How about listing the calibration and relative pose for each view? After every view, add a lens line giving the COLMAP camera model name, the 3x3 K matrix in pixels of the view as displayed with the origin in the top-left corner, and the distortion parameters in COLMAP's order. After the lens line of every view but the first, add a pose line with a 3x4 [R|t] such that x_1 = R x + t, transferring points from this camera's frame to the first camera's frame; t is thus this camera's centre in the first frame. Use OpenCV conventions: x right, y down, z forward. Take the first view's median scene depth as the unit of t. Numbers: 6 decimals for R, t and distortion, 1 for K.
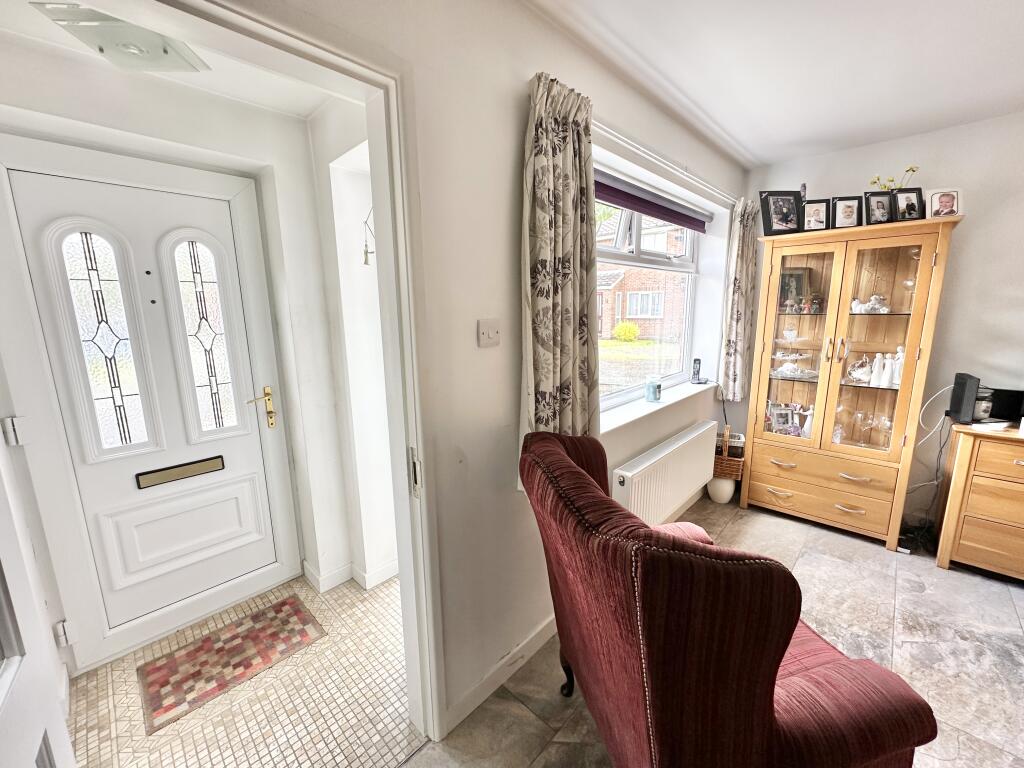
lens RADIAL K [[408.5, 0, 512.0], [0, 408.5, 384.0], [0, 0, 1]] dist [-0.001317, -0.000464]
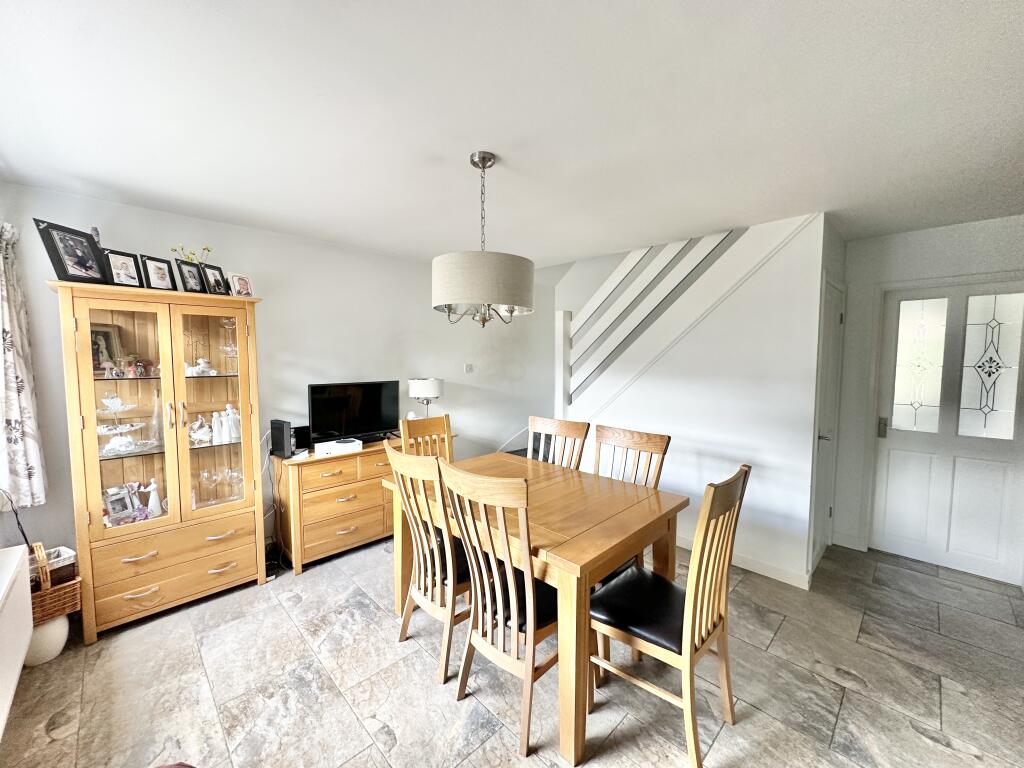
lens RADIAL K [[408.5, 0, 512.0], [0, 408.5, 384.0], [0, 0, 1]] dist [-0.001317, -0.000464]
pose [[0.034409, -0.054069, 0.997944, -0.125923], [0.182274, 0.982127, 0.046928, -0.055995], [-0.982646, 0.180285, 0.043650, 0.178973]]
